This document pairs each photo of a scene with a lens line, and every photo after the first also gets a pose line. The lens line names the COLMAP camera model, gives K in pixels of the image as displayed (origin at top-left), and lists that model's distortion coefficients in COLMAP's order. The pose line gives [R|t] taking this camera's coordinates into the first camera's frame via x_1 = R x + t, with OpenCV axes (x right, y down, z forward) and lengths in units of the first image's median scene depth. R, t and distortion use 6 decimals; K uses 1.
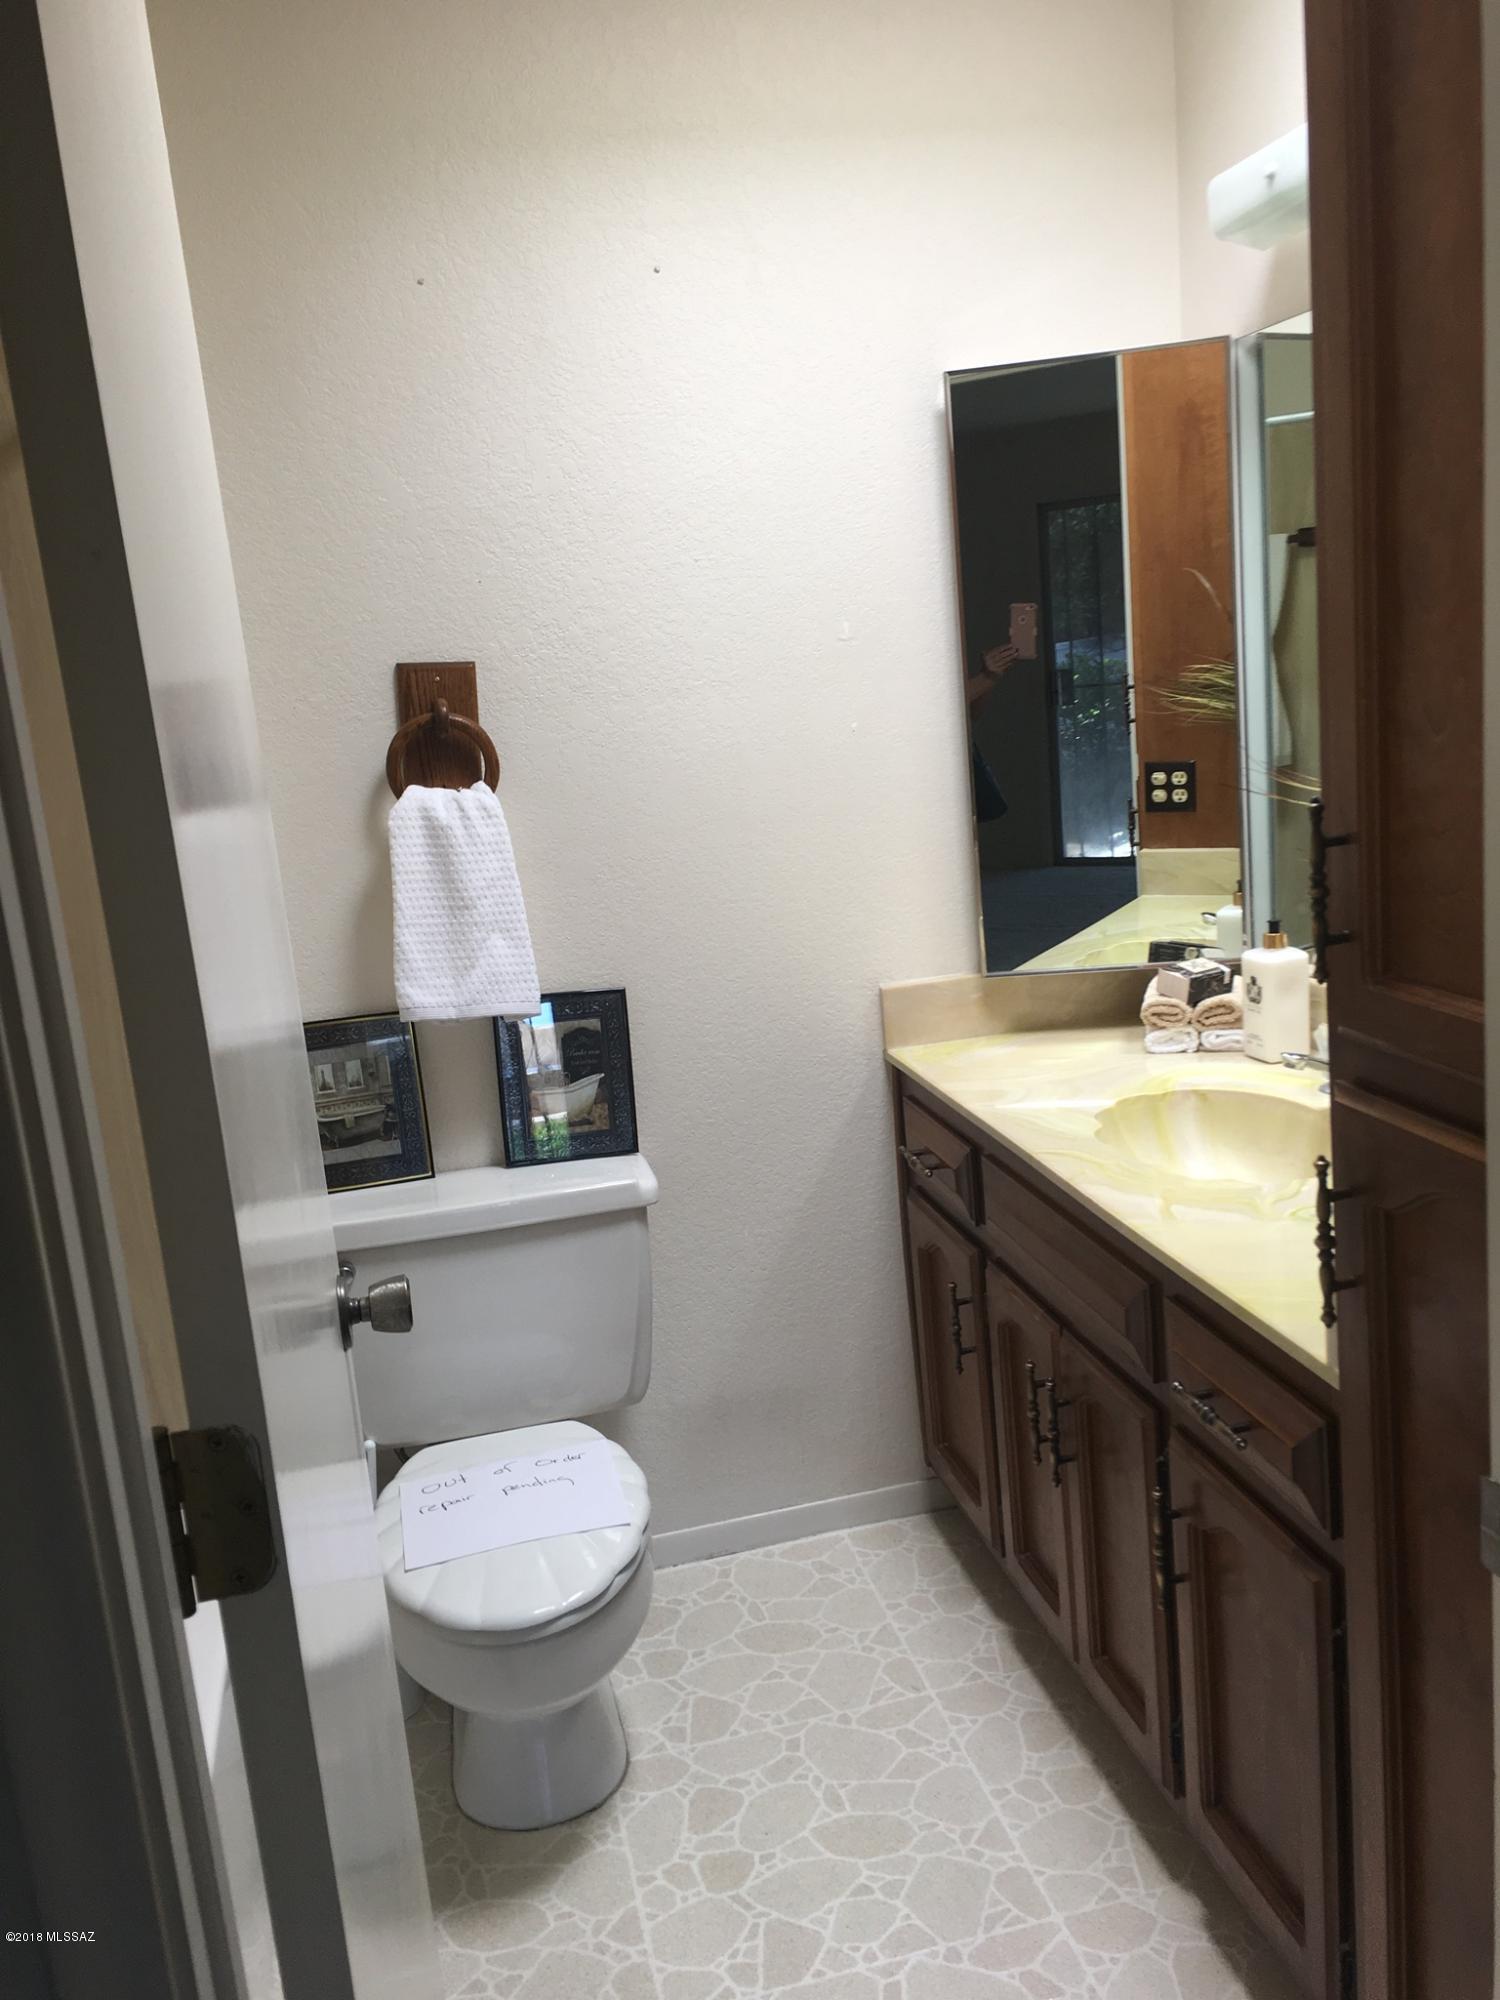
lens RADIAL K [[1705.2, 0, 761.8], [0, 1705.2, 990.0], [0, 0, 1]] dist [0.082770, -0.118078]
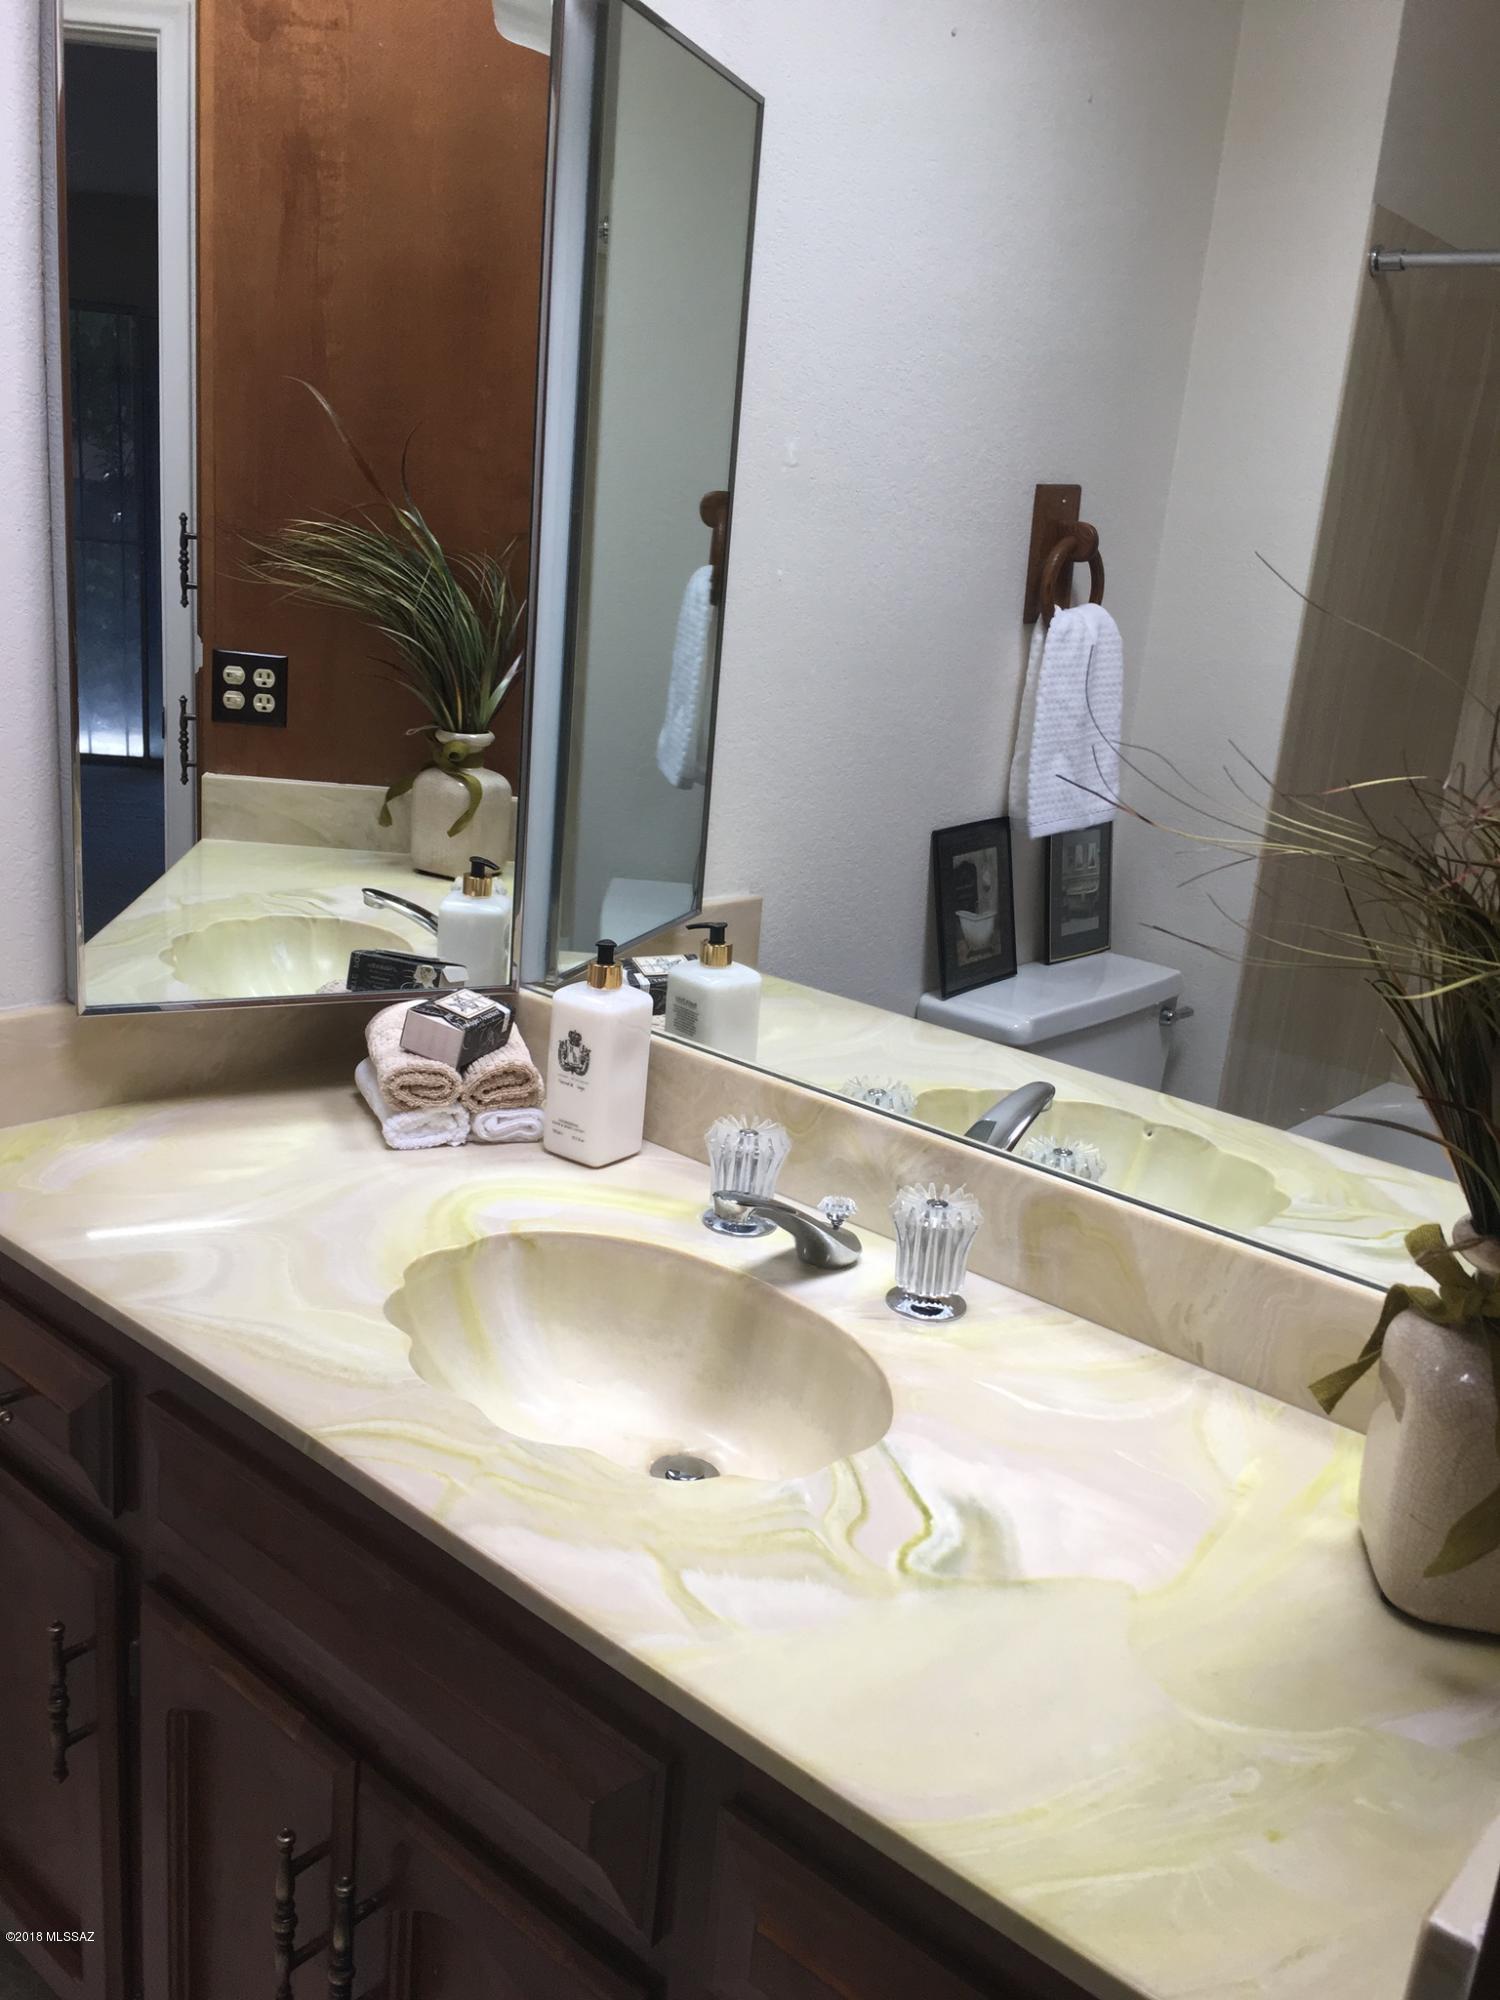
lens RADIAL K [[1705.2, 0, 761.8], [0, 1705.2, 990.0], [0, 0, 1]] dist [0.082770, -0.118078]
pose [[0.794406, -0.001580, 0.607385, -0.036997], [-0.035047, 0.998211, 0.048436, -0.053726], [-0.606375, -0.059765, 0.792930, 0.447613]]
